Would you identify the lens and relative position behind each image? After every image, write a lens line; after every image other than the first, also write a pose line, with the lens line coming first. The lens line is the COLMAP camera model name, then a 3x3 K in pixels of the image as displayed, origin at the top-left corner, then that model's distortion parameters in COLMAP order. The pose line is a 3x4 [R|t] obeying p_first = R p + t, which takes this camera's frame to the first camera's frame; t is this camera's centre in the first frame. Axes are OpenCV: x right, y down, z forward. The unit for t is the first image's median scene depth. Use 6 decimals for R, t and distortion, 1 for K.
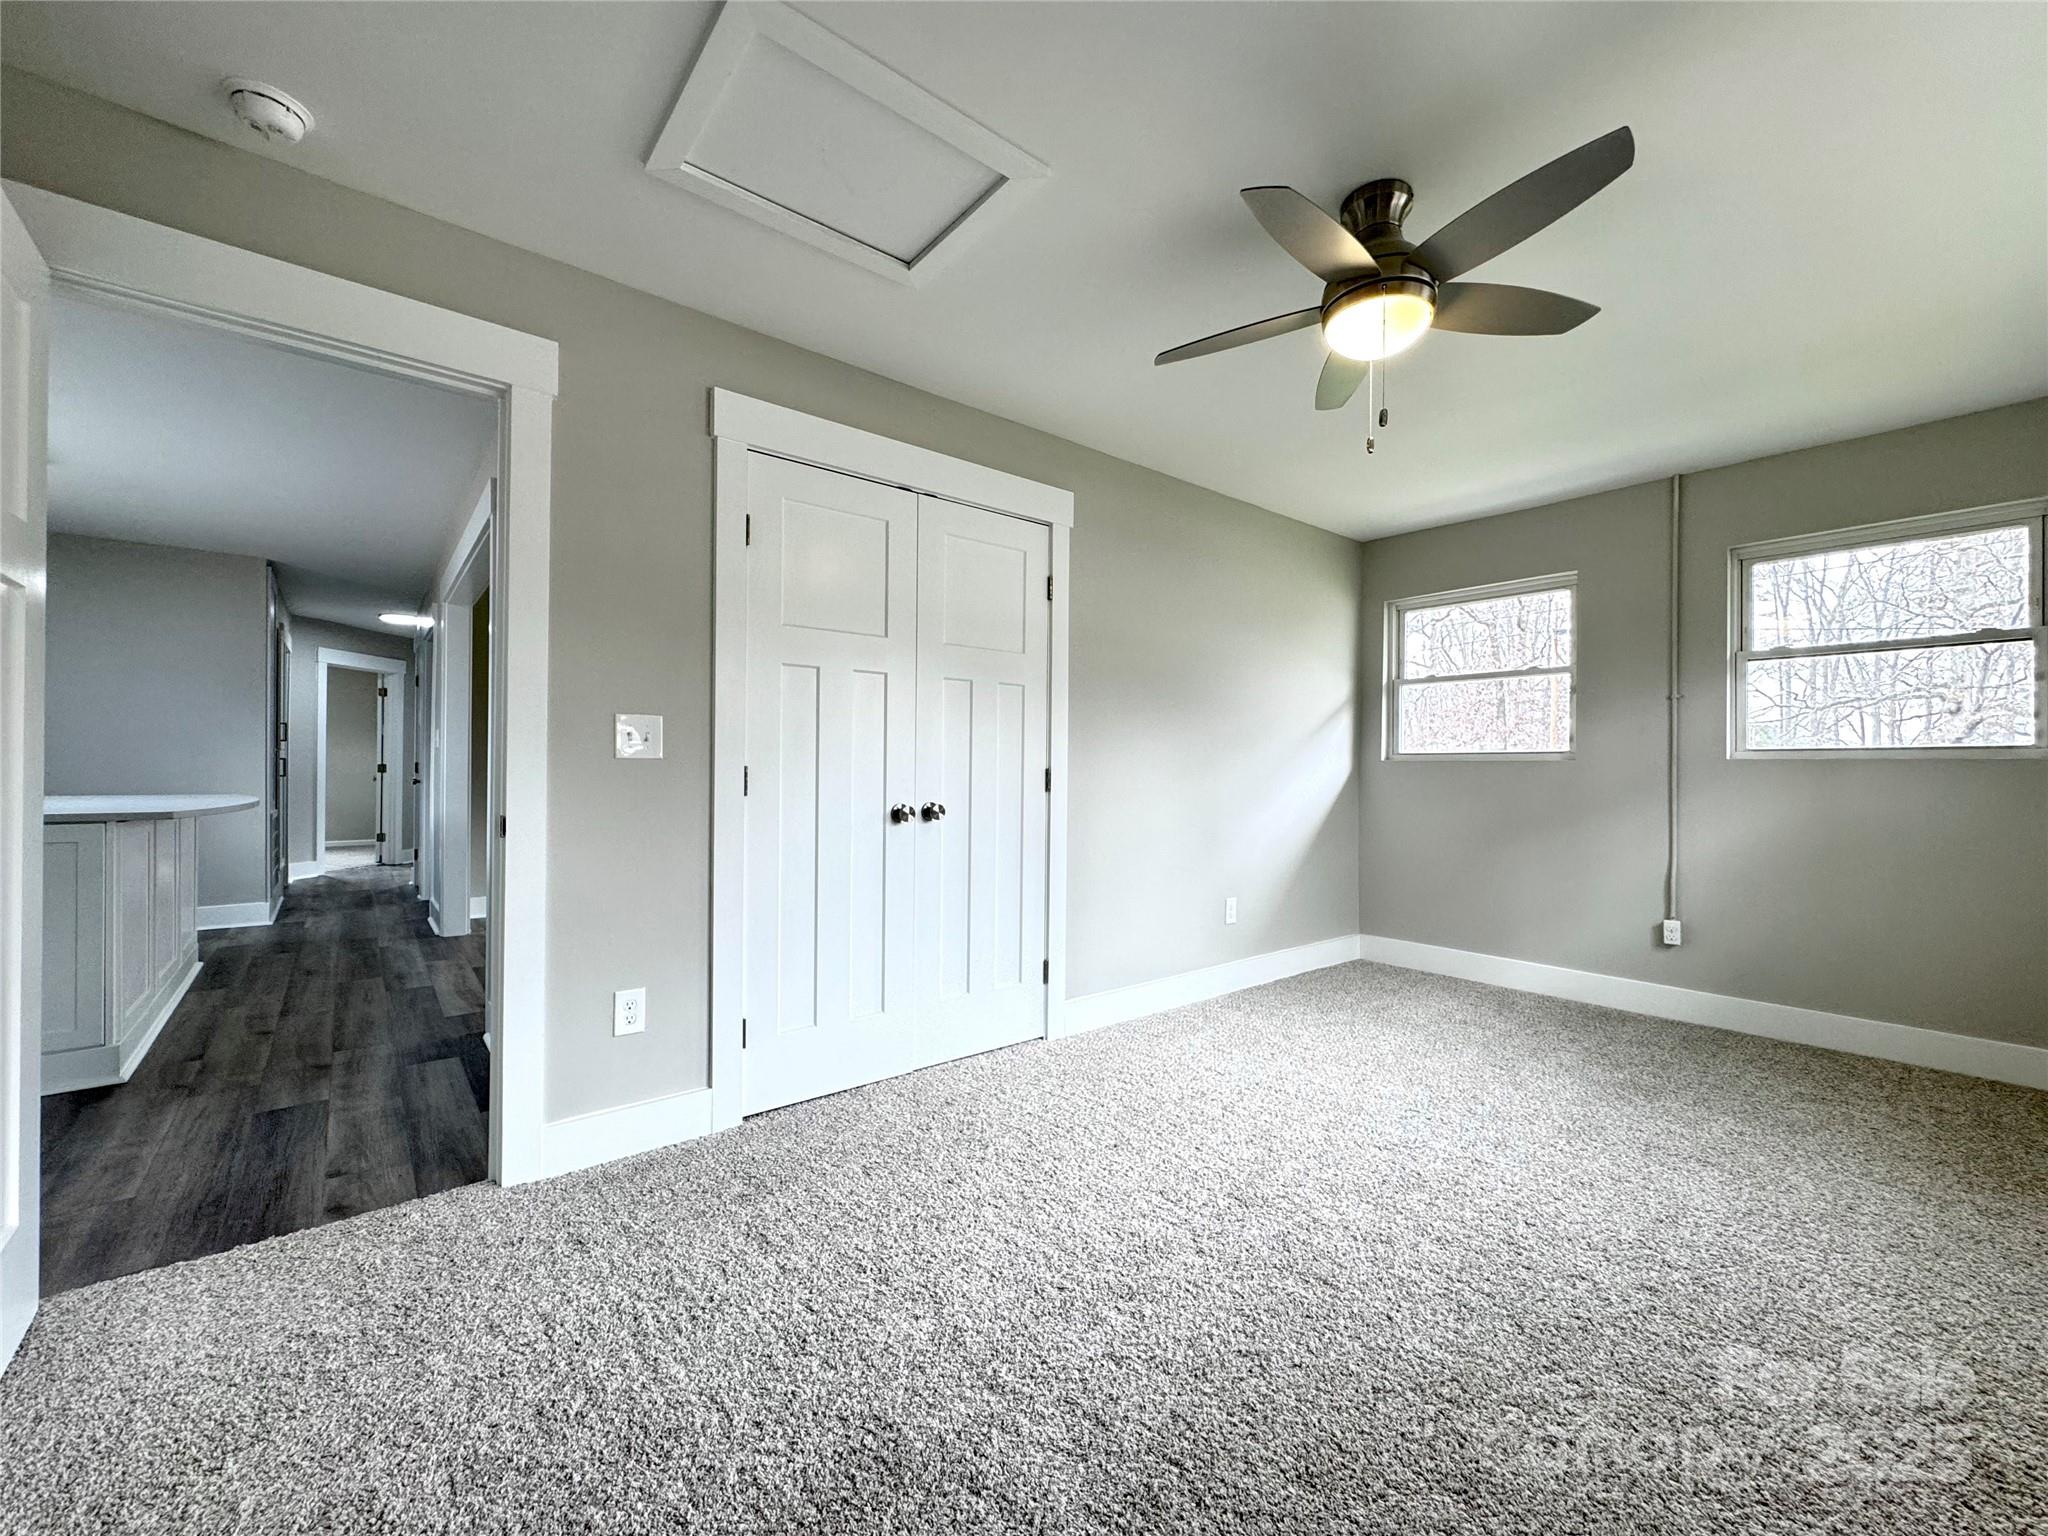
lens RADIAL K [[829.3, 0, 1024.0], [0, 829.3, 768.0], [0, 0, 1]] dist [-0.002191, -0.000390]
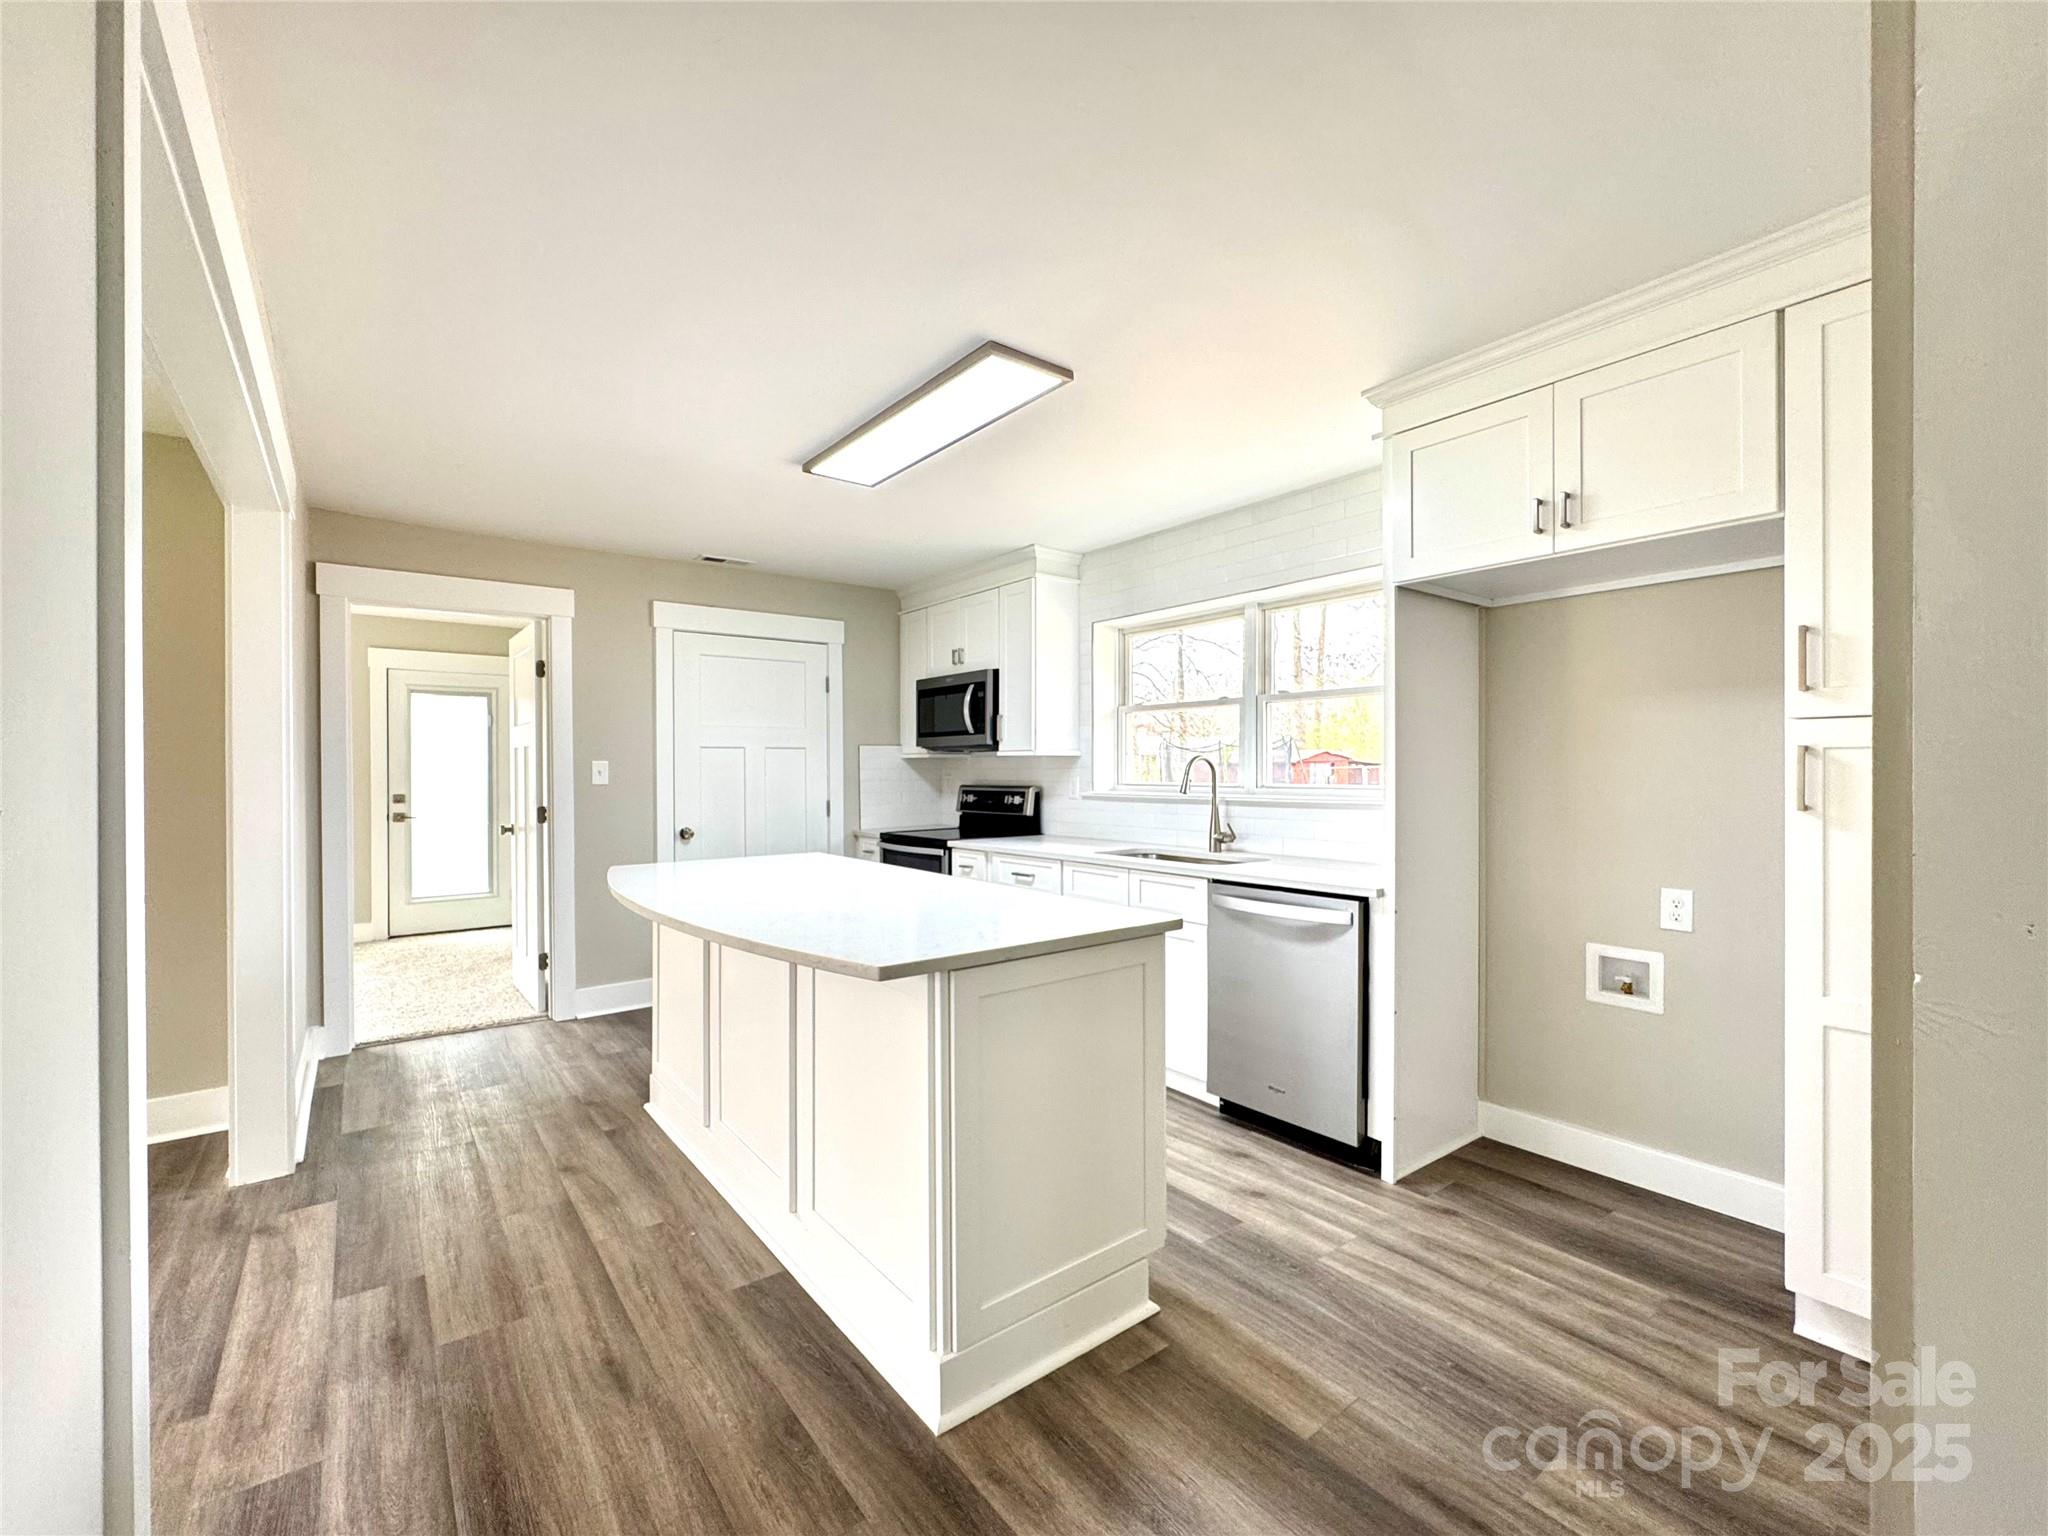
lens RADIAL K [[870.3, 0, 1024.0], [0, 870.3, 768.0], [0, 0, 1]] dist [0.000260, -0.000119]
pose [[-0.999533, -0.000567, 0.030553, -0.701159], [-0.000515, 0.999998, 0.001686, -0.033949], [-0.030554, 0.001669, -0.999532, 0.924875]]
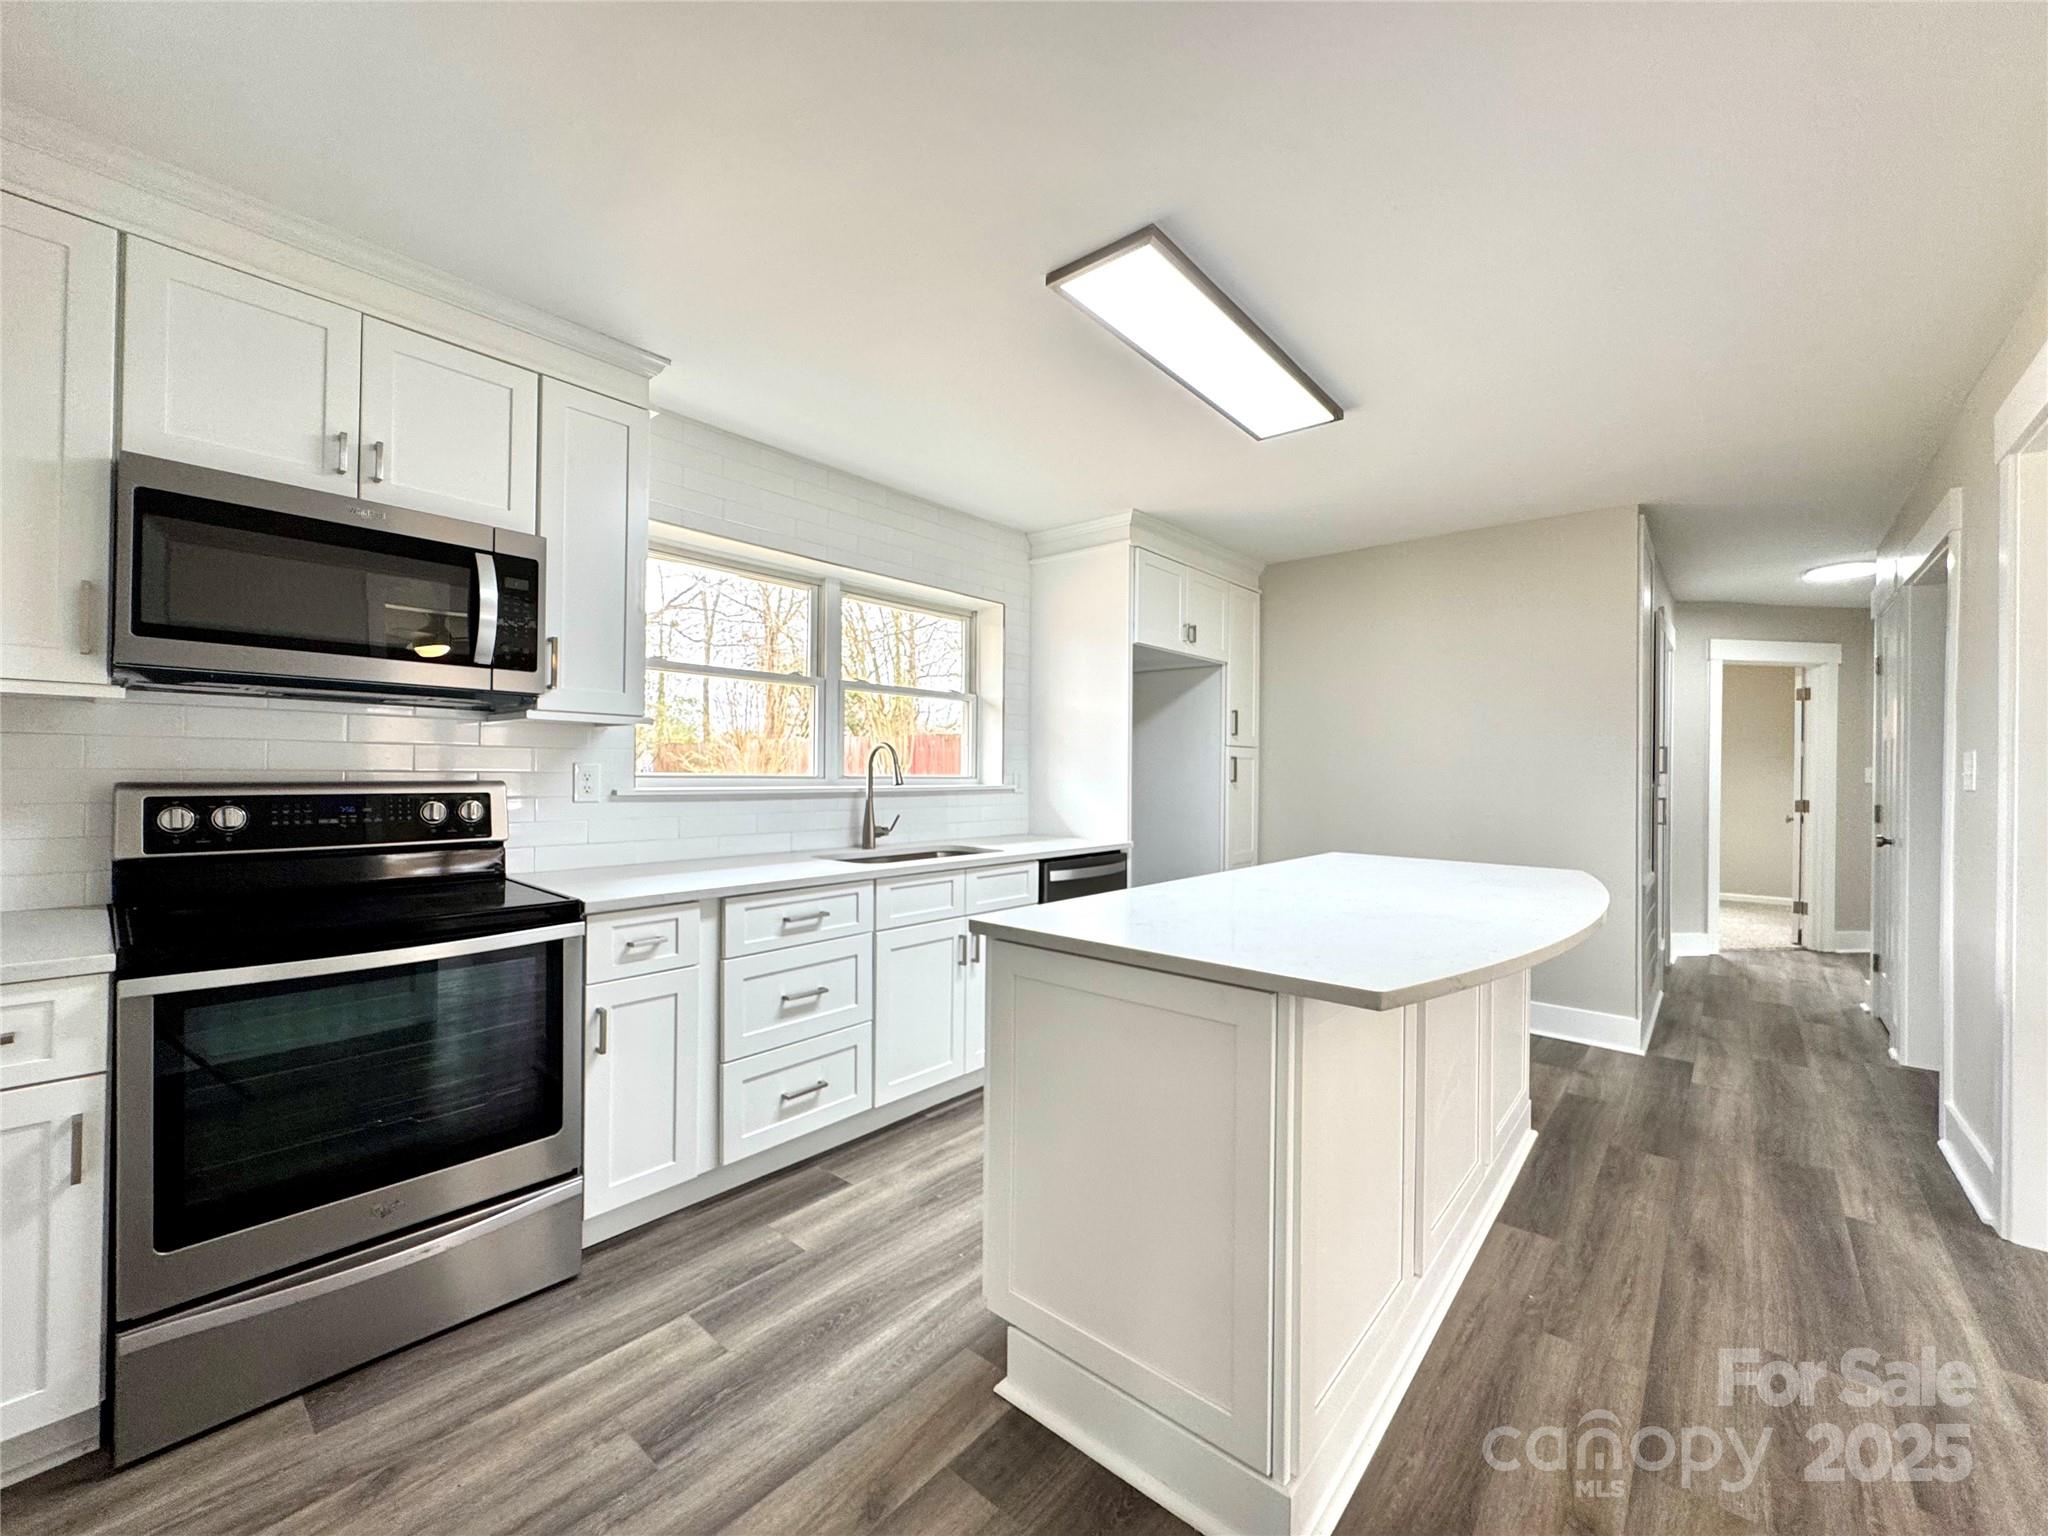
lens RADIAL K [[829.3, 0, 1024.0], [0, 829.3, 768.0], [0, 0, 1]] dist [-0.002191, -0.000390]
pose [[0.176683, -0.009144, -0.984225, -0.292943], [-0.011487, 0.999870, -0.011351, -0.021547], [0.984201, 0.013312, 0.176555, 0.334954]]
